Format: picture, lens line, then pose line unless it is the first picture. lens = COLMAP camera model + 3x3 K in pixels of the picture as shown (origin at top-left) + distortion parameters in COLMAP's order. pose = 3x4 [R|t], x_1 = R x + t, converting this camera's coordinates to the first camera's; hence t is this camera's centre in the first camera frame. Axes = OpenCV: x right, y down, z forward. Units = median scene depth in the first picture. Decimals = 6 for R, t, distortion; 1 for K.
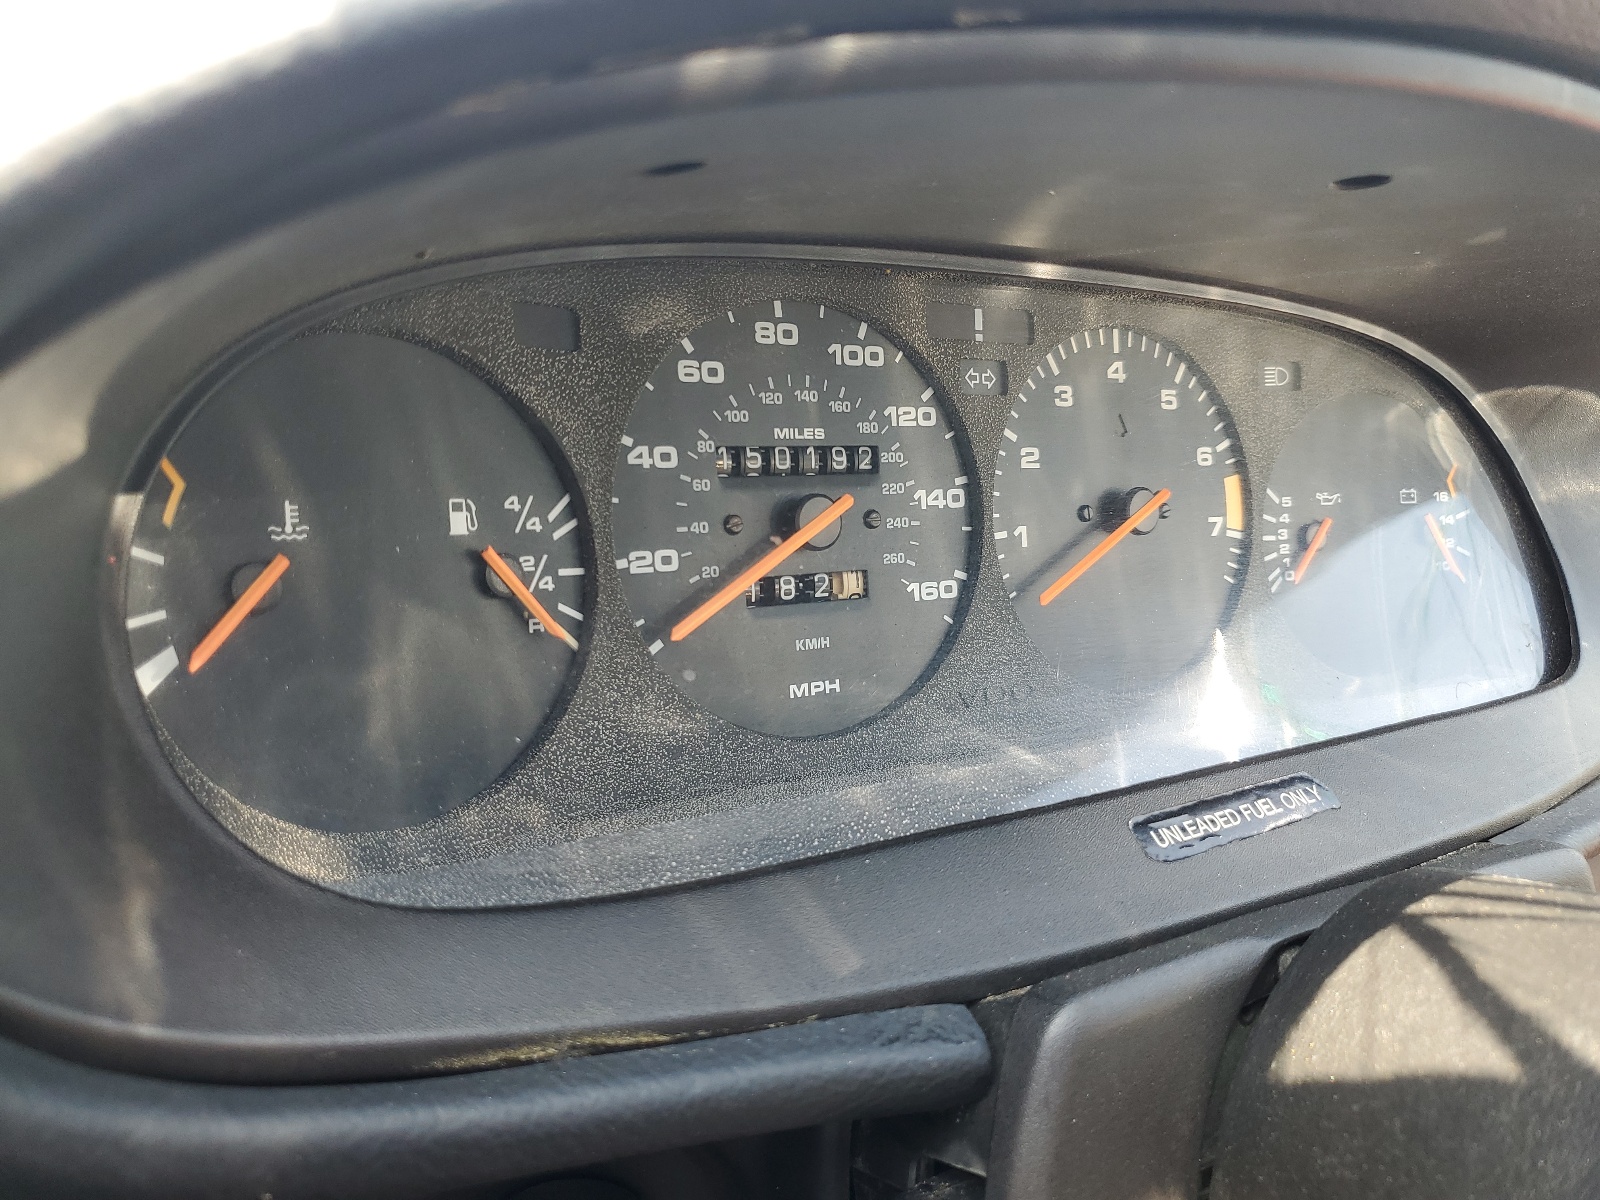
lens RADIAL K [[1209.5, 0, 798.2], [0, 1209.5, 599.9], [0, 0, 1]] dist [0.004004, 0.003777]
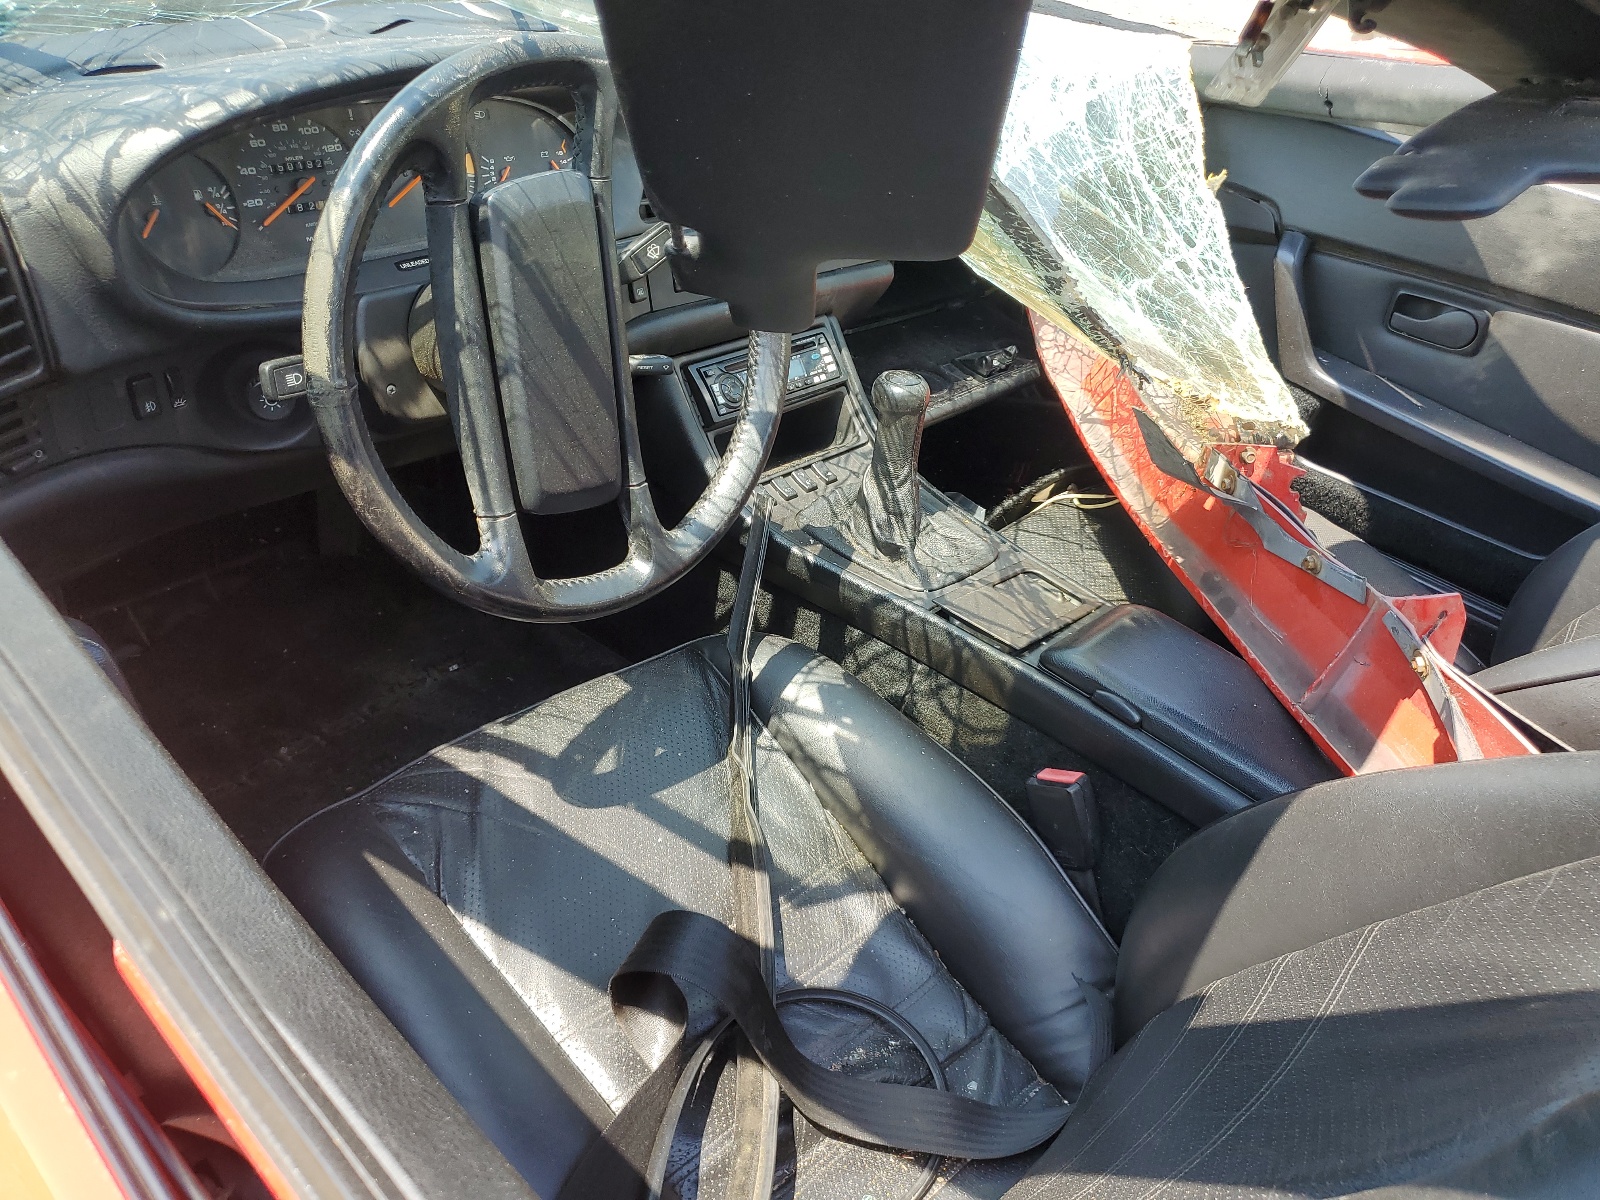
lens RADIAL K [[1209.5, 0, 804.1], [0, 1209.5, 594.7], [0, 0, 1]] dist [0.004004, 0.003777]
pose [[0.960206, -0.143743, 0.239462, 0.387720], [0.059712, 0.943220, 0.326757, -0.011546], [-0.272834, -0.299455, 0.914269, -2.852119]]
